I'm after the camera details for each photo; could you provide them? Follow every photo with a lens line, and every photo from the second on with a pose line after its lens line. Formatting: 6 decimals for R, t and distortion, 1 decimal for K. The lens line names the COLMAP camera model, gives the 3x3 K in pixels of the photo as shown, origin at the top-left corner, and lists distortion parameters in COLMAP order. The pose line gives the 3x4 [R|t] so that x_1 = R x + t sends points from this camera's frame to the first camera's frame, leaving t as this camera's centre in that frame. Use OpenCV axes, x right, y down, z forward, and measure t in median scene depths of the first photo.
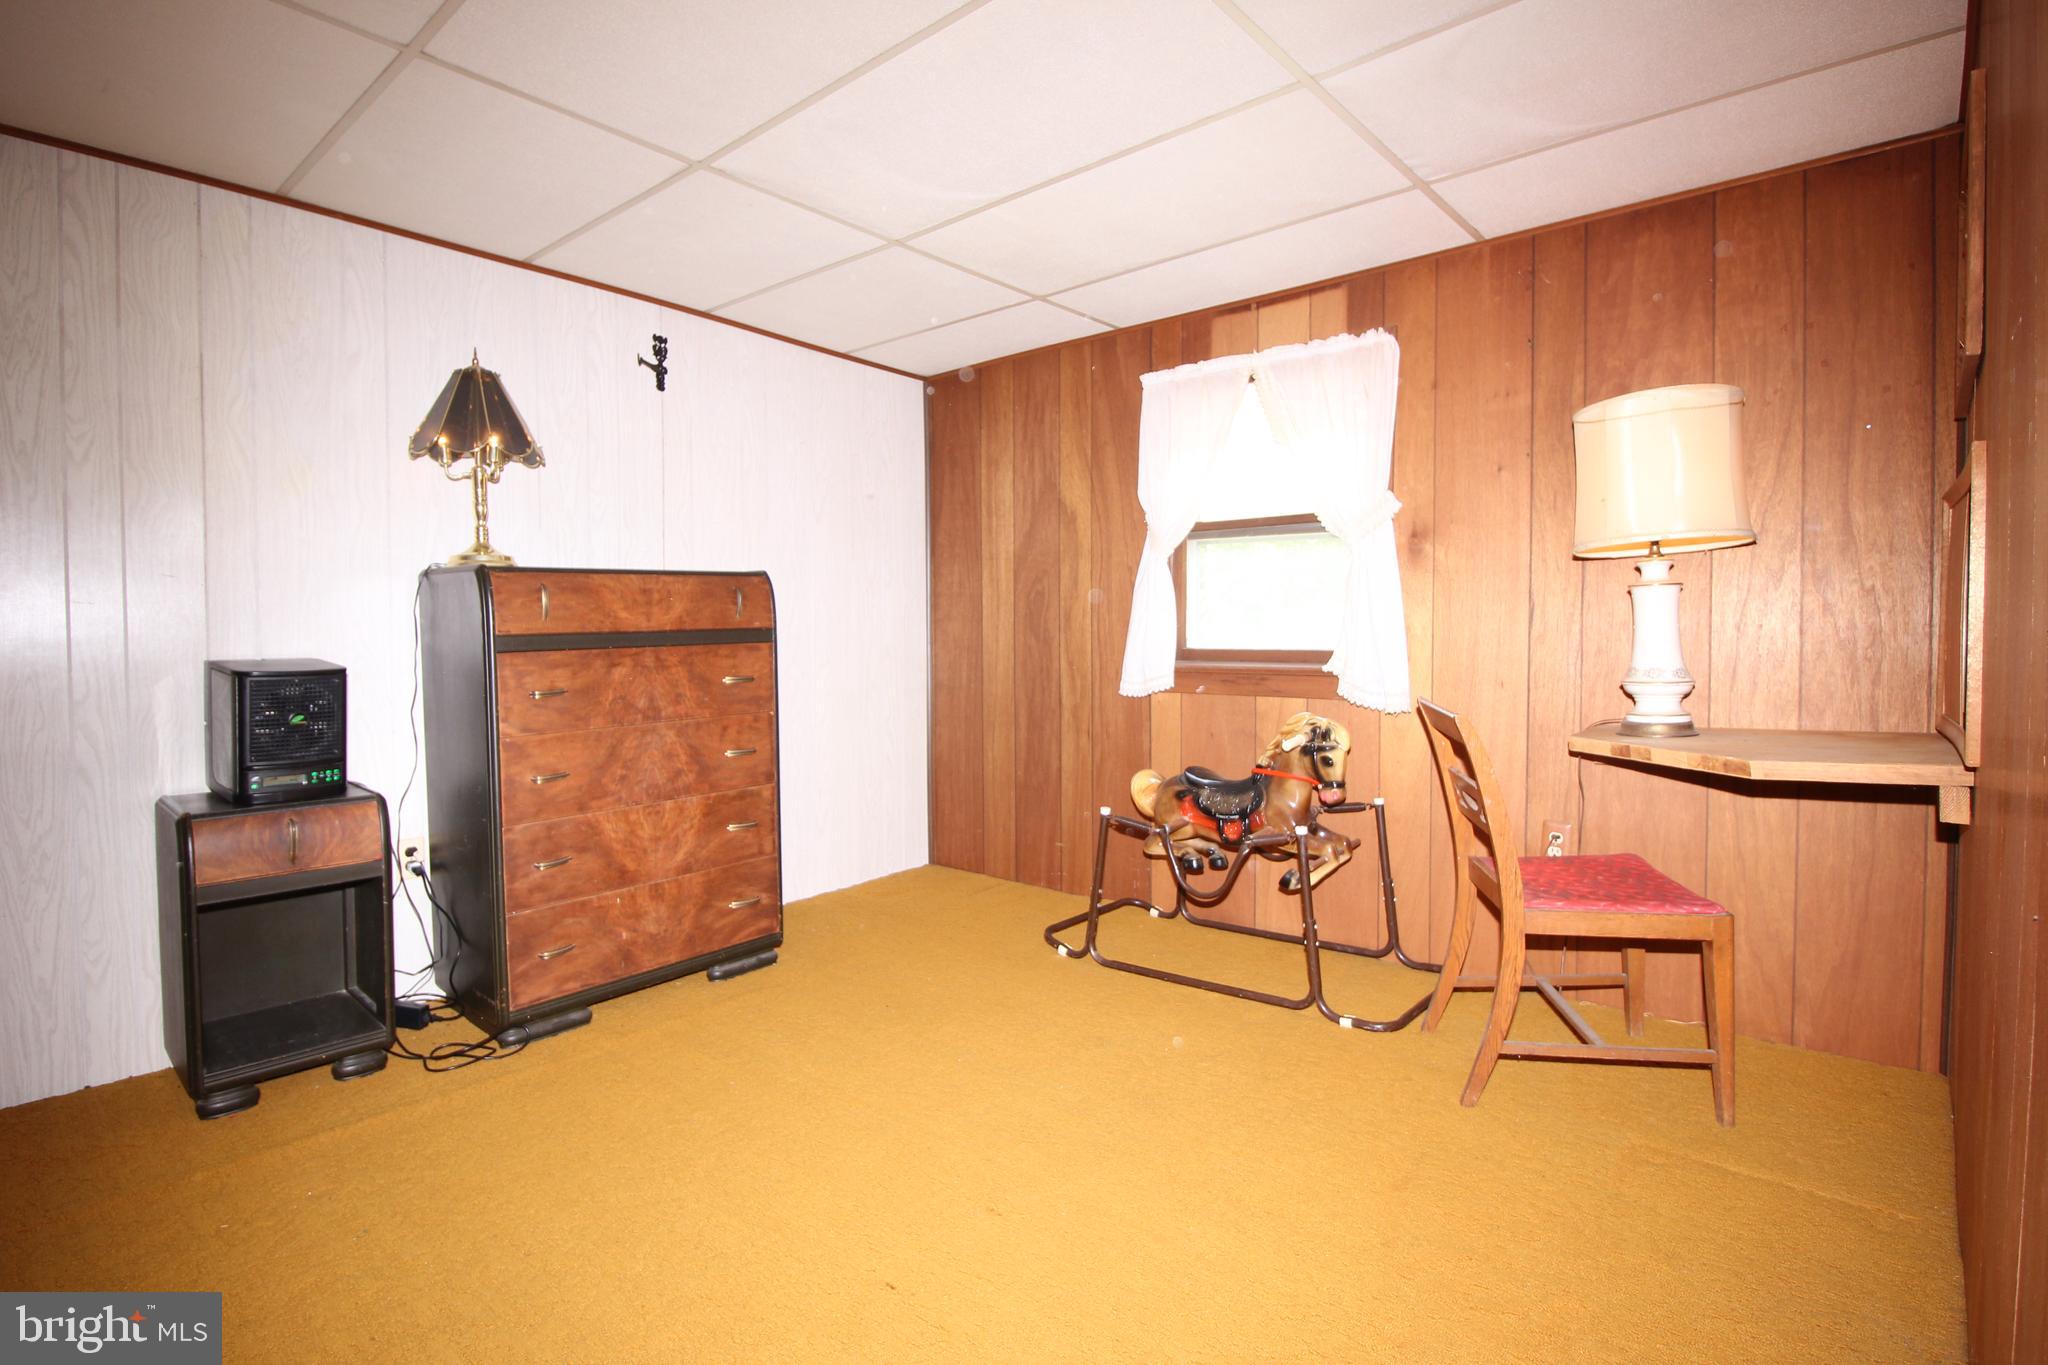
lens RADIAL K [[1014.2, 0, 1017.8], [0, 1014.2, 653.7], [0, 0, 1]] dist [0.002126, 0.000344]
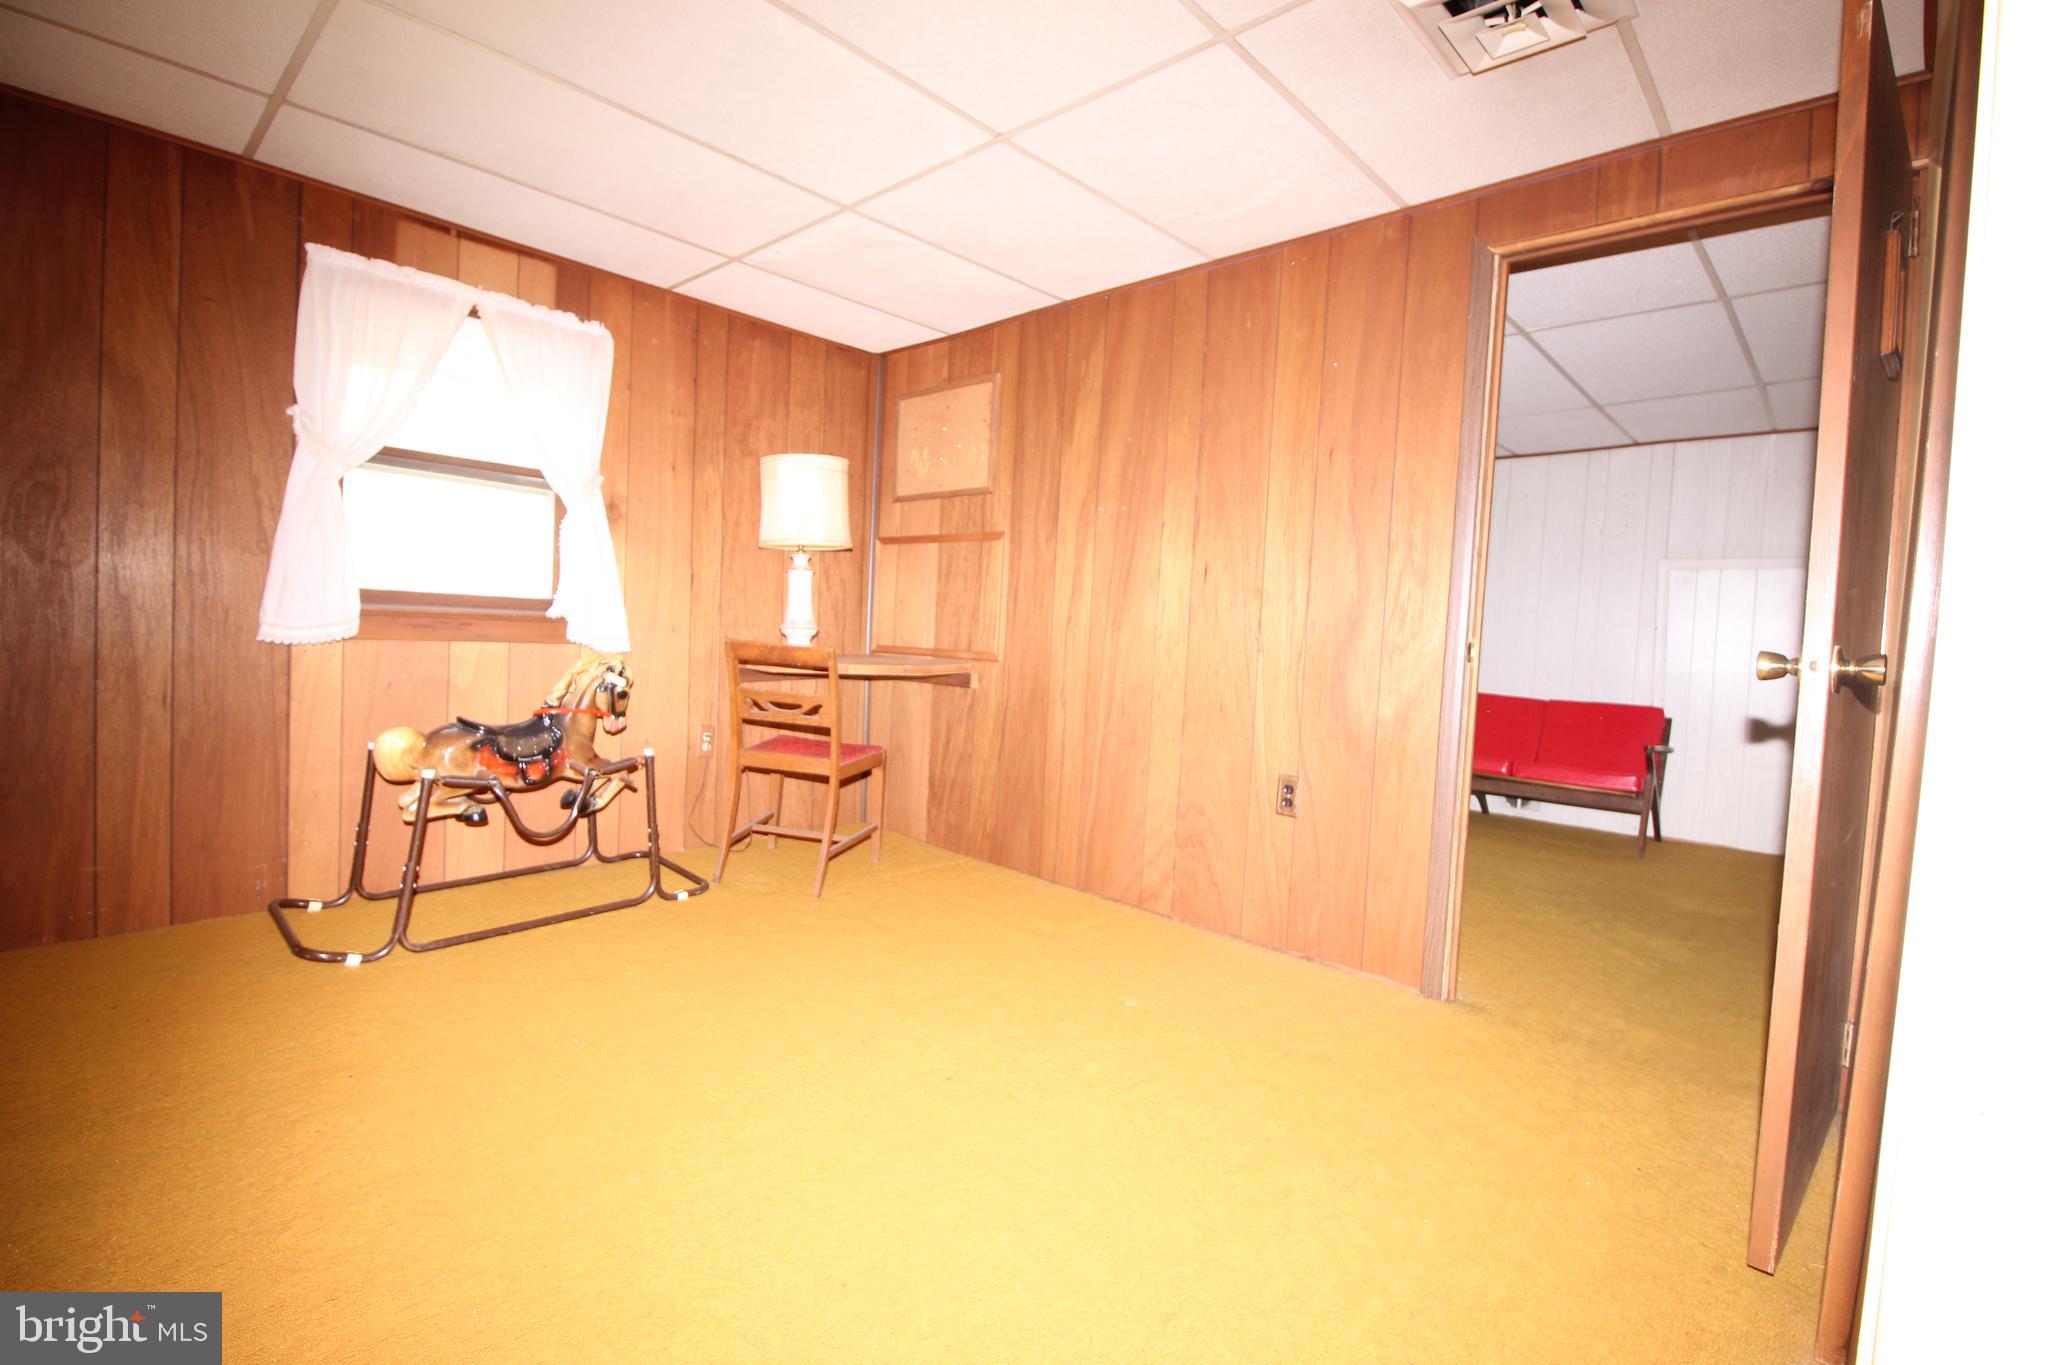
lens RADIAL K [[946.4, 0, 1014.9], [0, 946.4, 667.1], [0, 0, 1]] dist [0.001242, -0.013547]
pose [[0.020647, -0.033028, 0.999241, -0.704898], [-0.023303, 0.999167, 0.033507, 0.024744], [-0.999515, -0.023977, 0.019860, 0.479925]]
